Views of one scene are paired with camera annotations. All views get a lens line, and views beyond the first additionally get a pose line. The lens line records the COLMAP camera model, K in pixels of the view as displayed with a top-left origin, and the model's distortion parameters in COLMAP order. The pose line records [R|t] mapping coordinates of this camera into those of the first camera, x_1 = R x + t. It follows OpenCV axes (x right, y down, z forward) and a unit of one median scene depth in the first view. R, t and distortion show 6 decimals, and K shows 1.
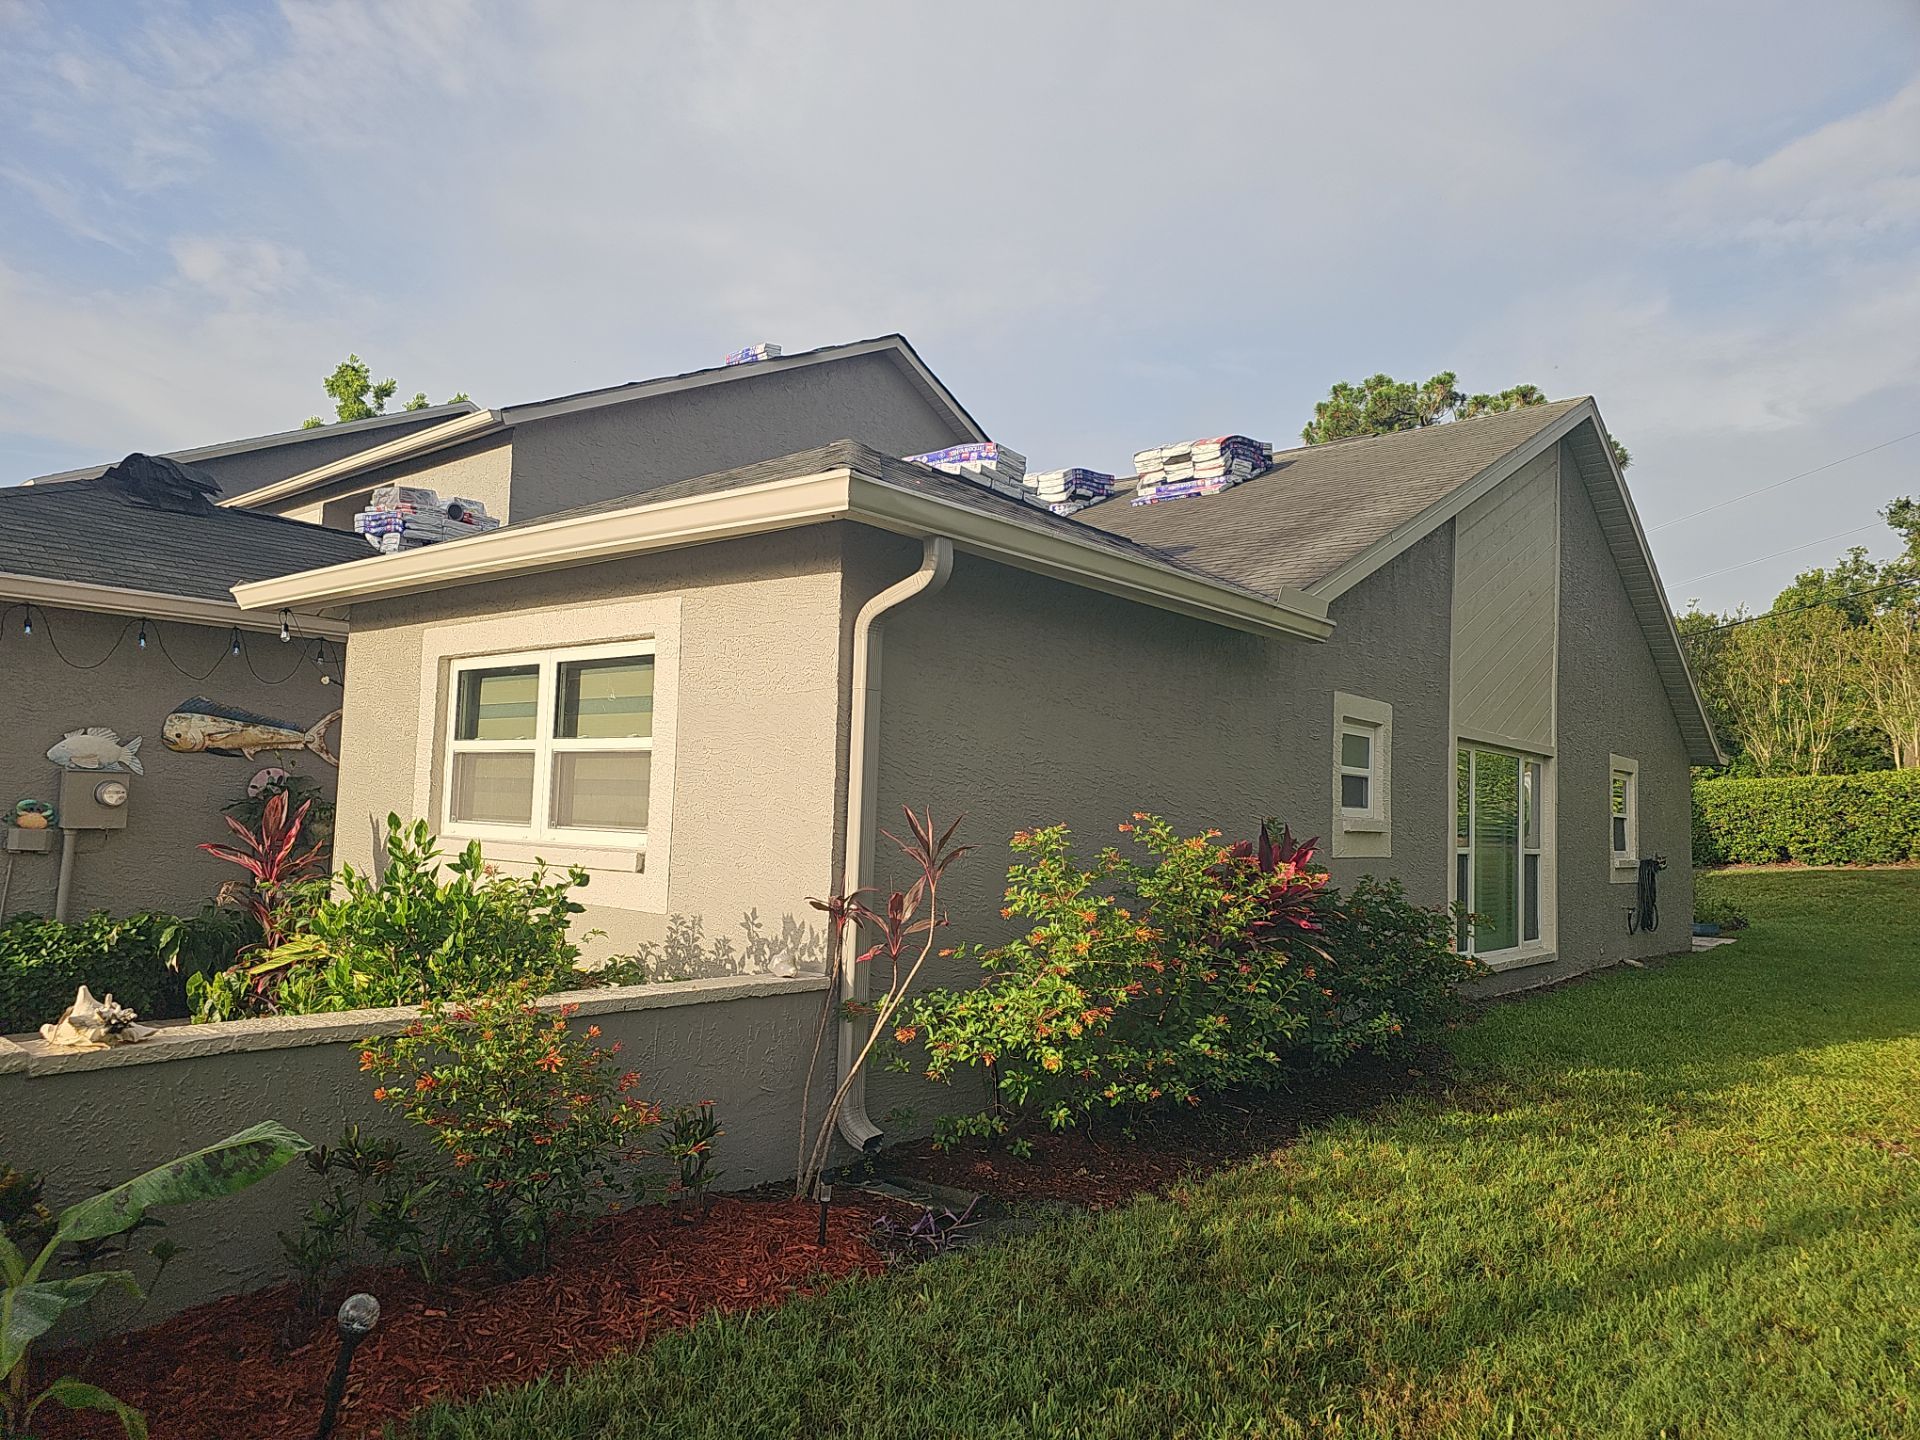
lens RADIAL K [[1278.2, 0, 944.2], [0, 1278.2, 738.2], [0, 0, 1]] dist [0.049880, -0.039656]
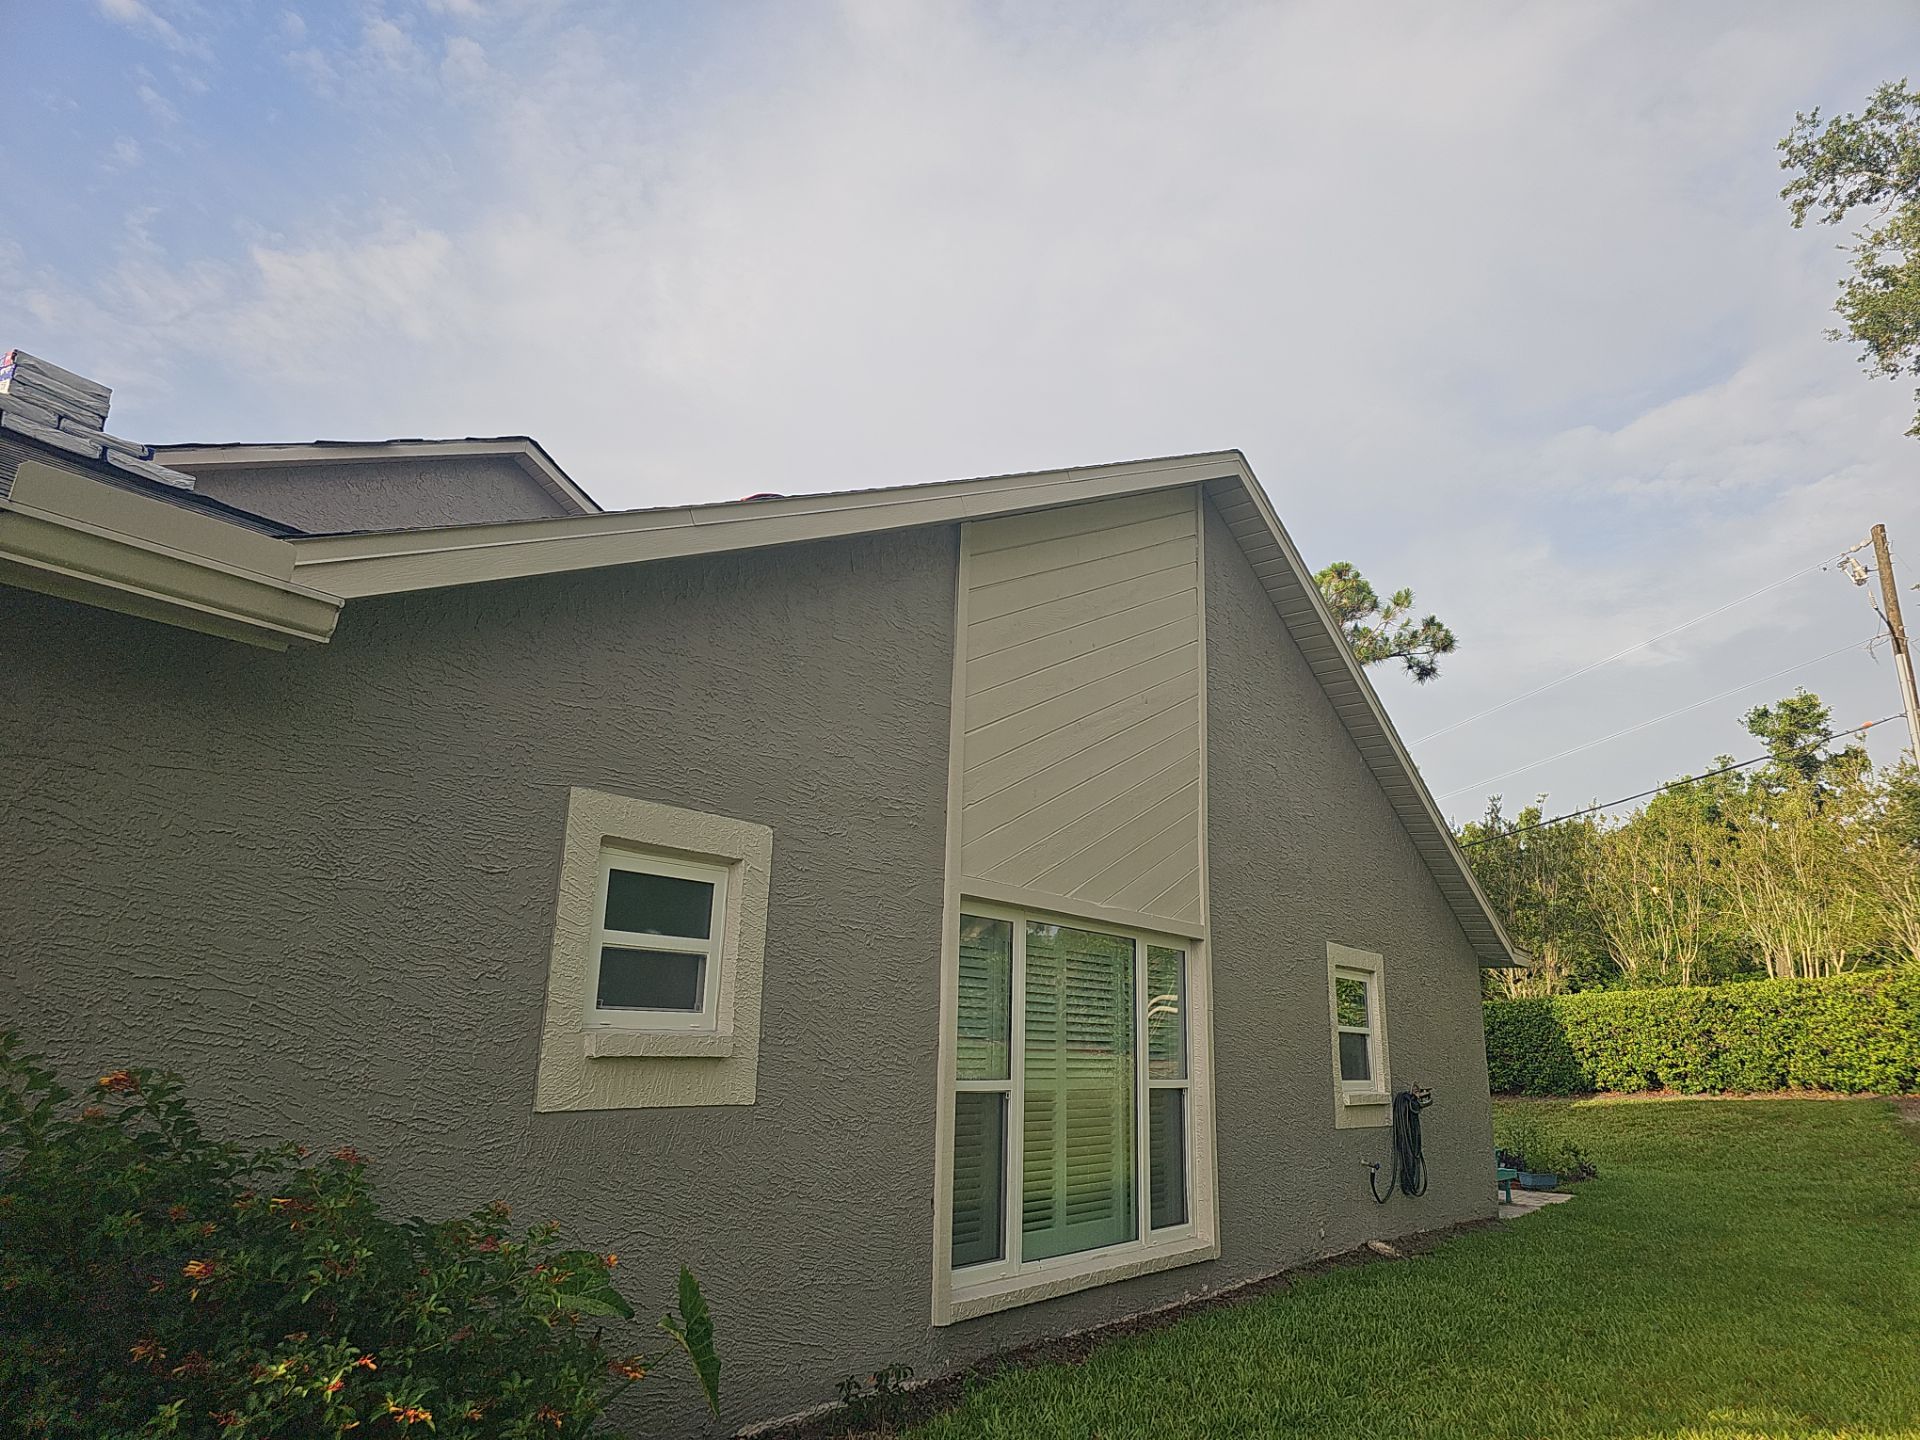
lens RADIAL K [[1278.2, 0, 961.2], [0, 1278.2, 714.8], [0, 0, 1]] dist [0.049880, -0.039656]
pose [[0.997968, 0.010809, 0.062789, 0.129718], [0.001092, 0.982455, -0.186495, 0.010277], [-0.063703, 0.186185, 0.980447, 0.137210]]
